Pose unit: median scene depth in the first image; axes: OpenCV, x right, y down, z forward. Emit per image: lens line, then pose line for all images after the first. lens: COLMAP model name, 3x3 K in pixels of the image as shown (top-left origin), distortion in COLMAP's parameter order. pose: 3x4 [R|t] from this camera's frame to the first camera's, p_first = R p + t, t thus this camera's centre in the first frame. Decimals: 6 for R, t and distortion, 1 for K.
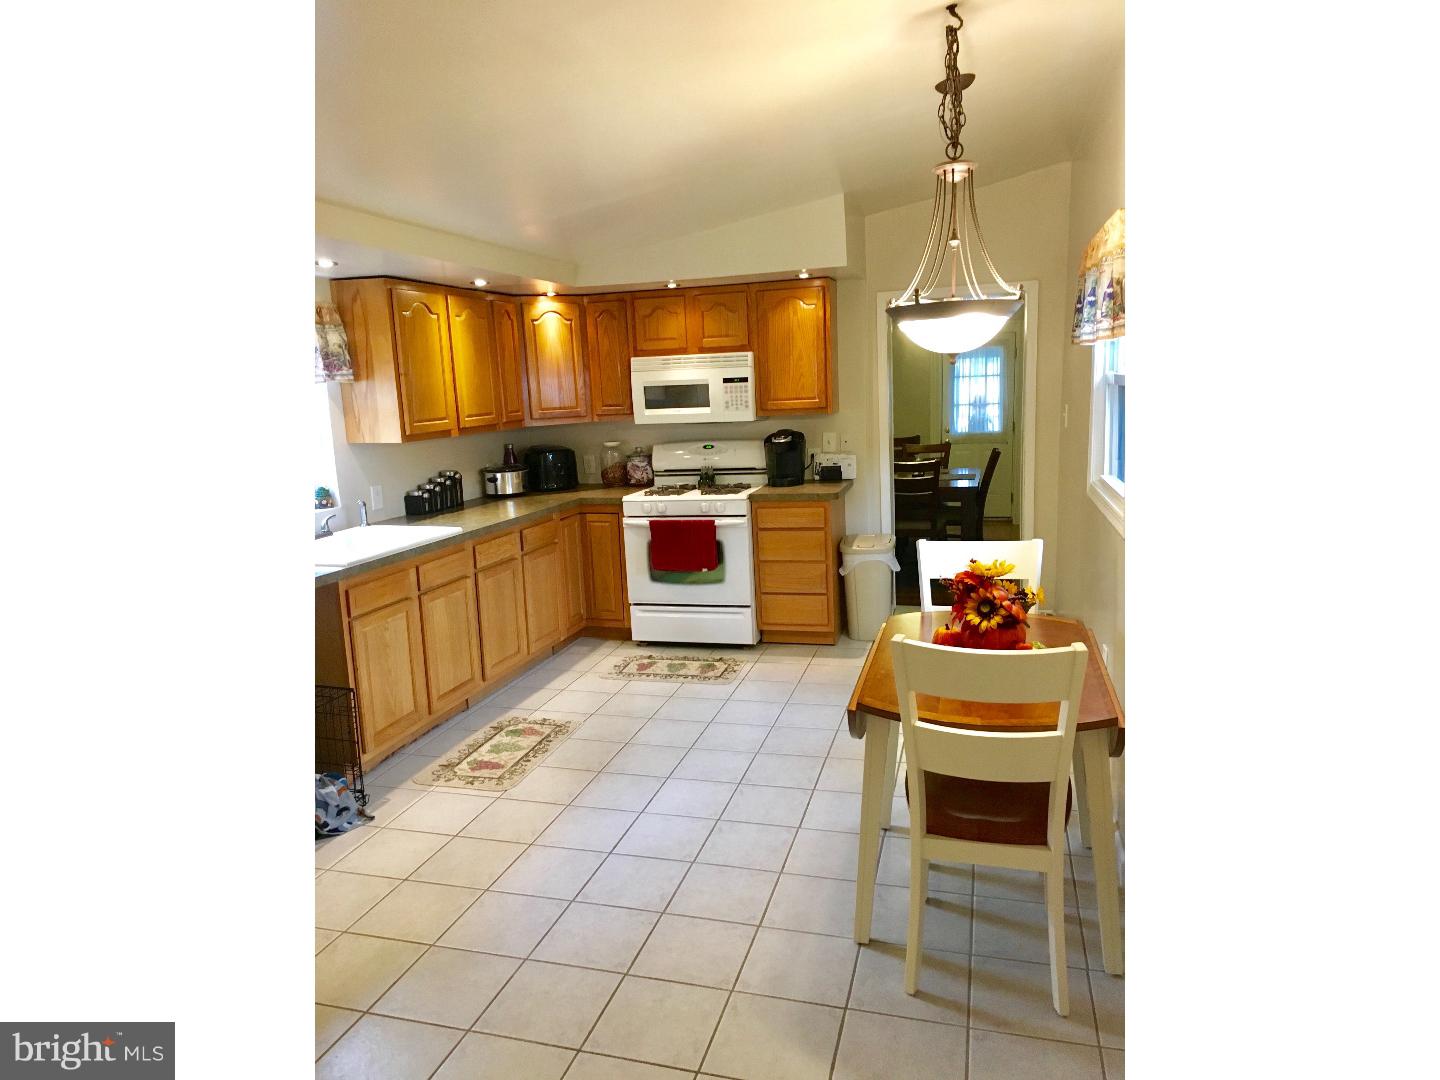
lens RADIAL K [[854.4, 0, 720.0], [0, 854.4, 540.0], [0, 0, 1]] dist [0.049615, 0.000023]
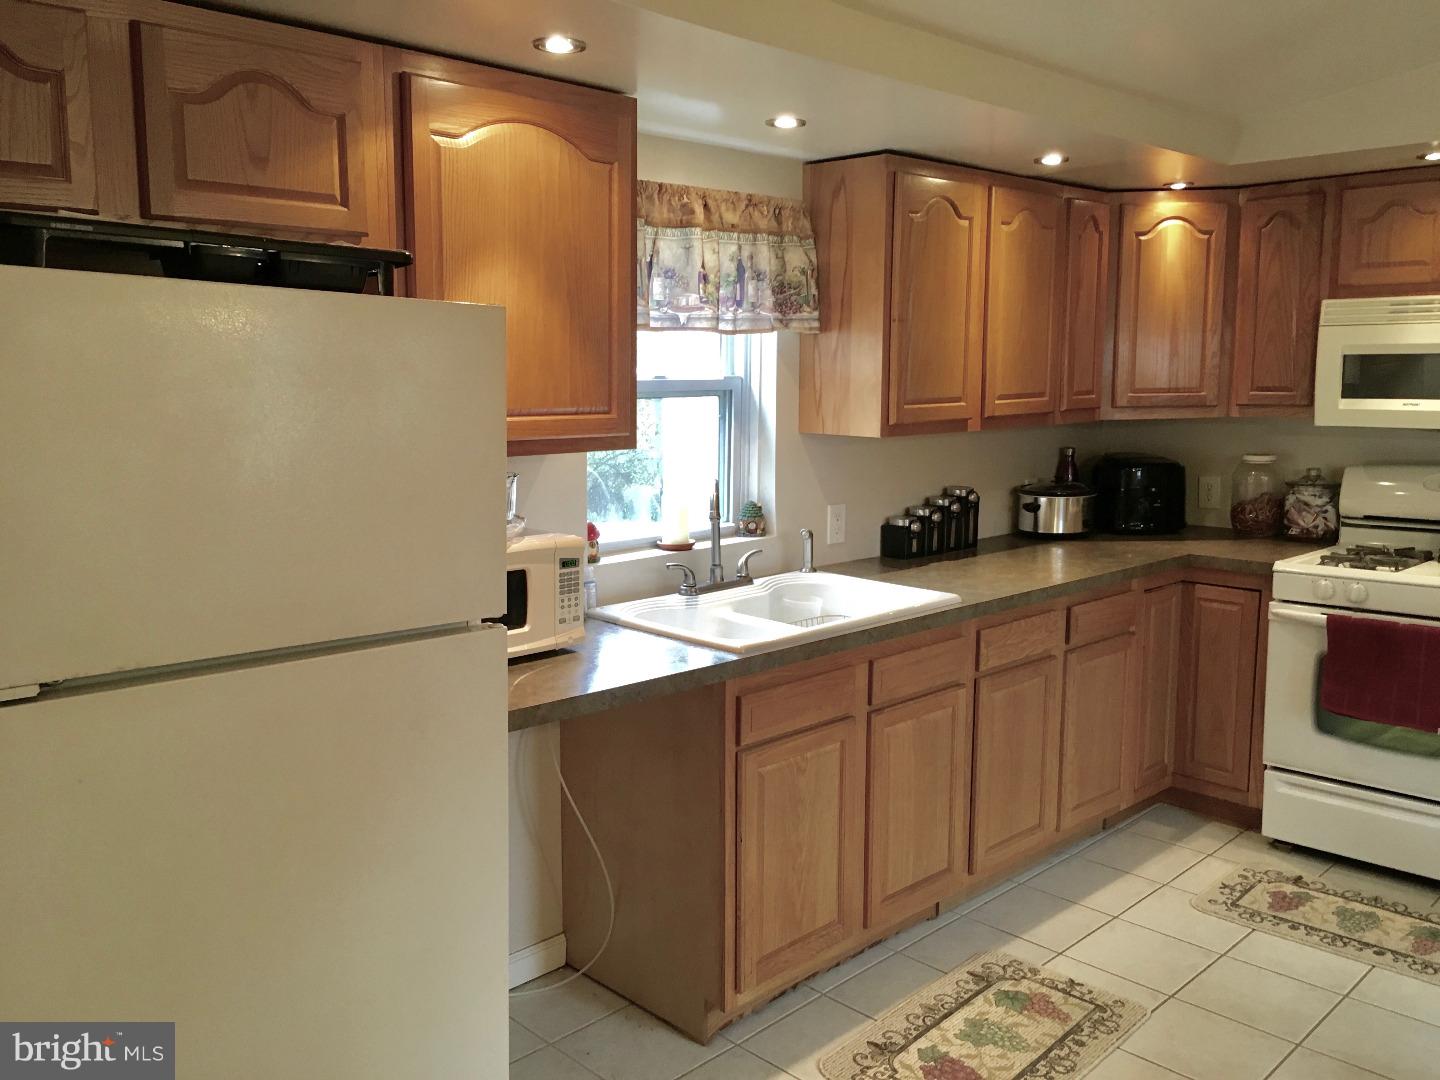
lens RADIAL K [[1221.5, 0, 720.0], [0, 1221.5, 540.0], [0, 0, 1]] dist [0.081021, -0.099643]
pose [[0.866298, 0.103666, -0.488653, -0.043816], [-0.118681, 0.992932, 0.000245, -0.026355], [0.485225, 0.057782, 0.872478, 0.193002]]
